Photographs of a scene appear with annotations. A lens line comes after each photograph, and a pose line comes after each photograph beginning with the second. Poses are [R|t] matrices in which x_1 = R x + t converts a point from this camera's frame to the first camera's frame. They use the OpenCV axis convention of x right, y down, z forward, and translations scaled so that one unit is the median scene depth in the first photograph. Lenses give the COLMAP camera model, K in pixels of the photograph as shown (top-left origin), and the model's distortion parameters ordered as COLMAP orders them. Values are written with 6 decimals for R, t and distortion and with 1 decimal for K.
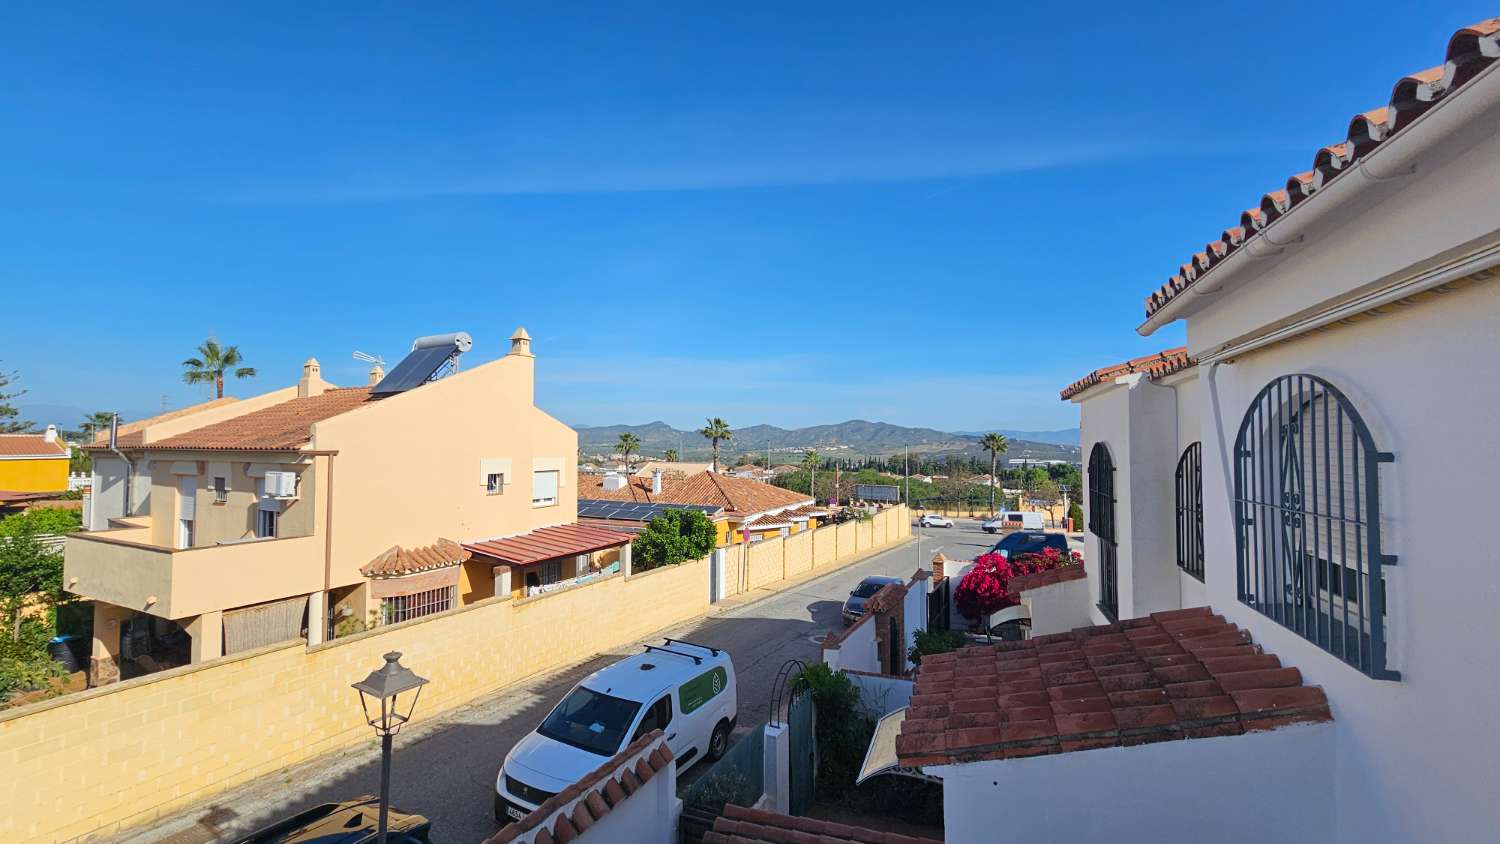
lens RADIAL K [[612.9, 0, 741.7], [0, 612.9, 425.7], [0, 0, 1]] dist [-0.001612, 0.000171]
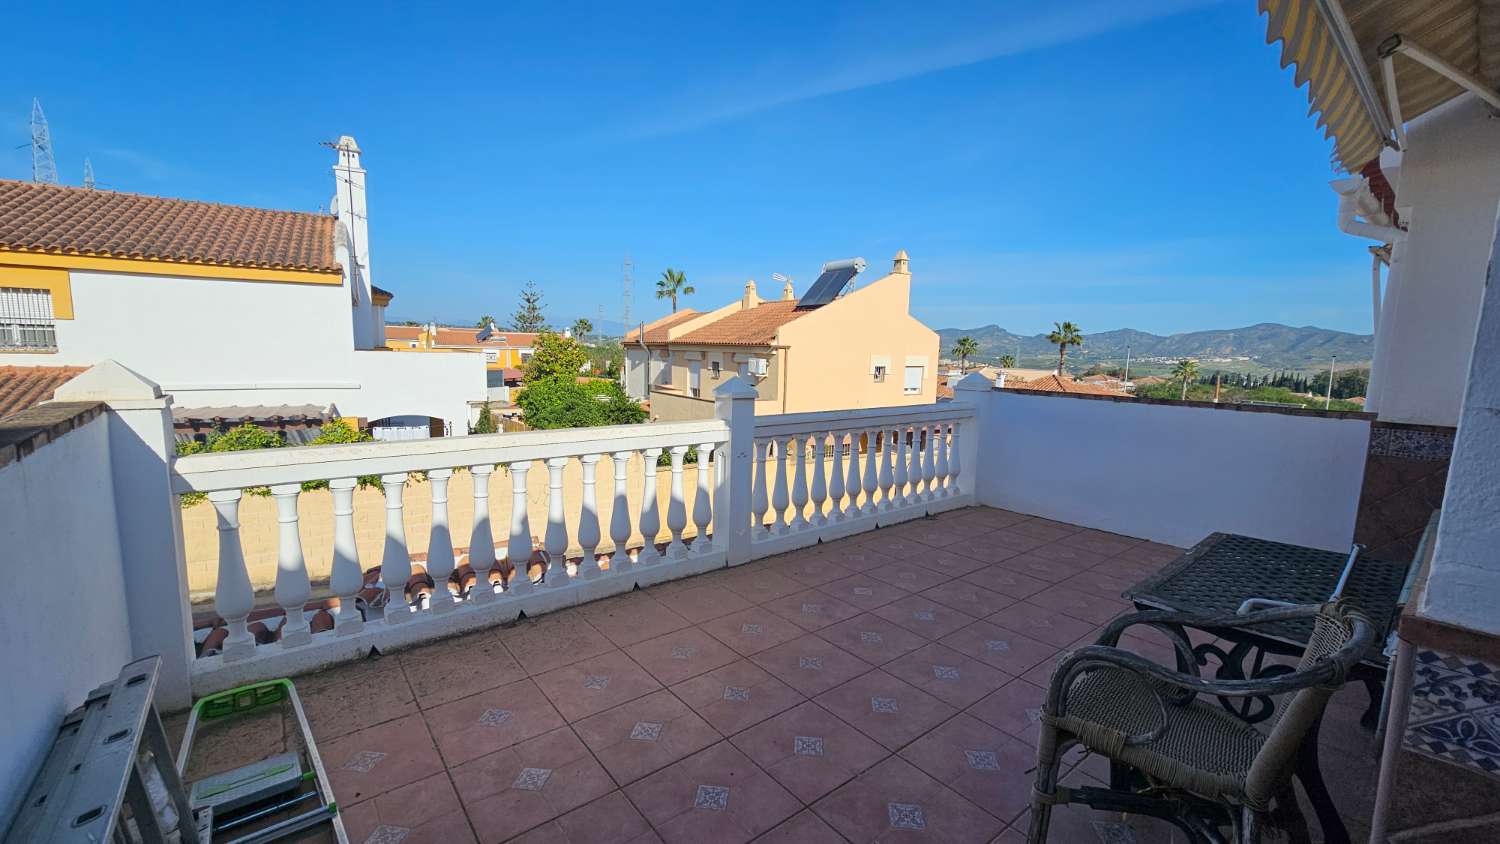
lens RADIAL K [[612.9, 0, 741.7], [0, 612.9, 425.7], [0, 0, 1]] dist [-0.001612, 0.000171]
pose [[0.868205, 0.080718, -0.489597, -0.001555], [-0.003904, 0.987761, 0.155925, -0.000018], [0.496191, -0.133463, 0.857894, -0.254645]]
